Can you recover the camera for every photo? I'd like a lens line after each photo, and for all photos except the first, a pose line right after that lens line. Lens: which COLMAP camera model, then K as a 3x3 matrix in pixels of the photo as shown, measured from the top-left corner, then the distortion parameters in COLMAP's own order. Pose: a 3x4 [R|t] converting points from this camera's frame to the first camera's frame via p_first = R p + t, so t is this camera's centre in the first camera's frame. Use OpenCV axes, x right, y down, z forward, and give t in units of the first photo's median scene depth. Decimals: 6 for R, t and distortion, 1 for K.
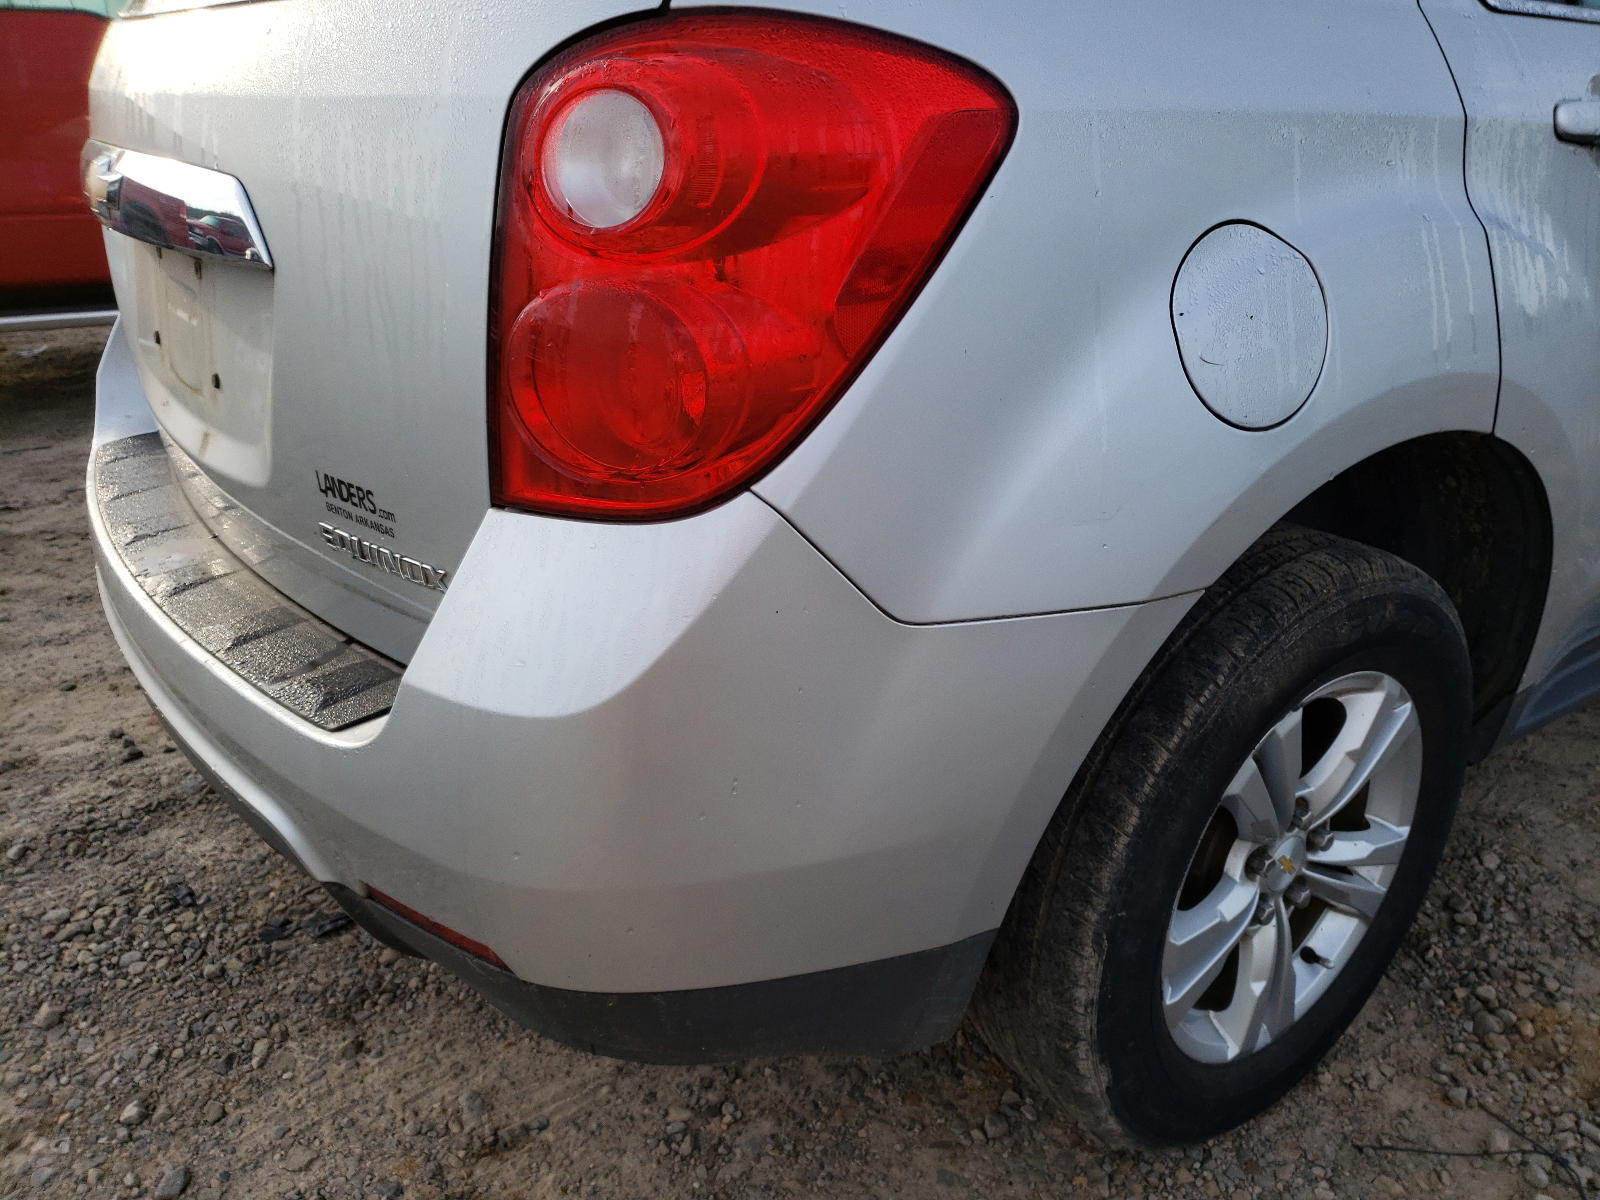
lens RADIAL K [[1303.0, 0, 795.1], [0, 1303.0, 603.6], [0, 0, 1]] dist [0.008715, 0.014657]
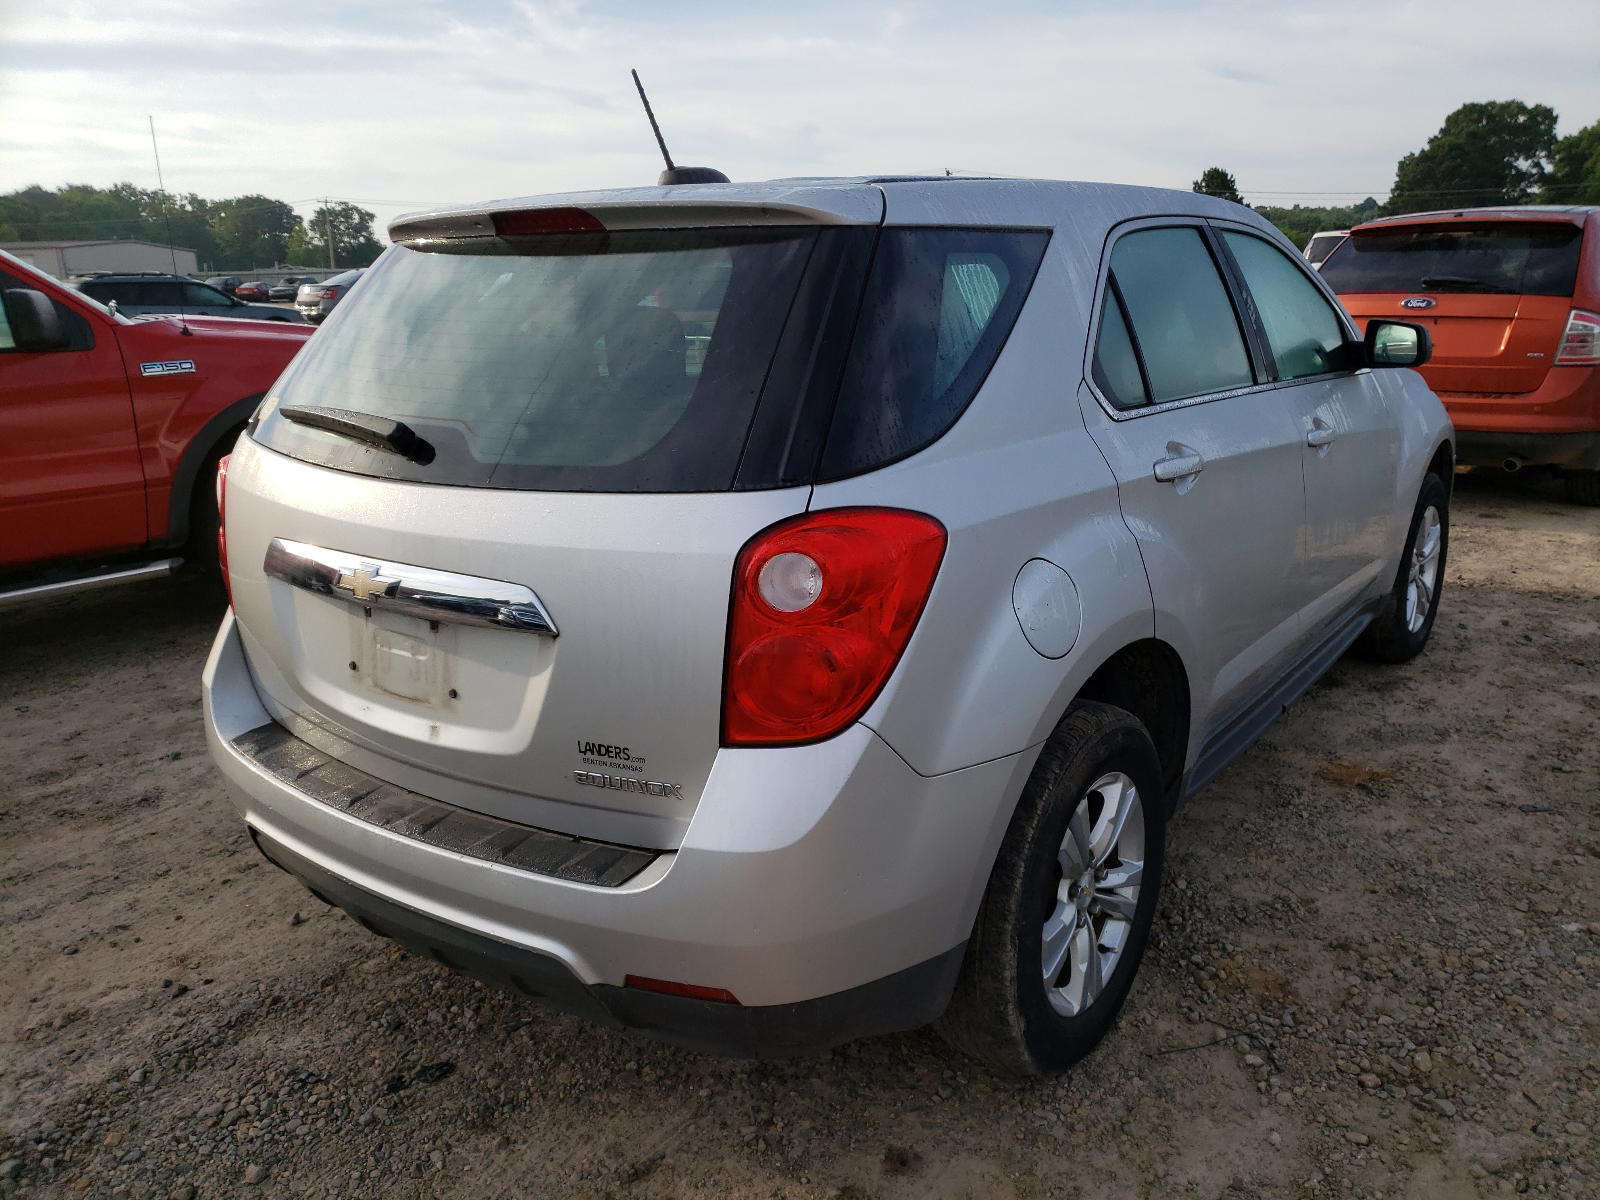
lens RADIAL K [[1342.1, 0, 797.3], [0, 1342.1, 600.9], [0, 0, 1]] dist [0.019832, 0.005857]
pose [[0.955804, -0.106297, 0.274116, -0.402572], [0.140743, 0.984009, -0.109171, -0.034318], [-0.258128, 0.142926, 0.955480, -0.603142]]
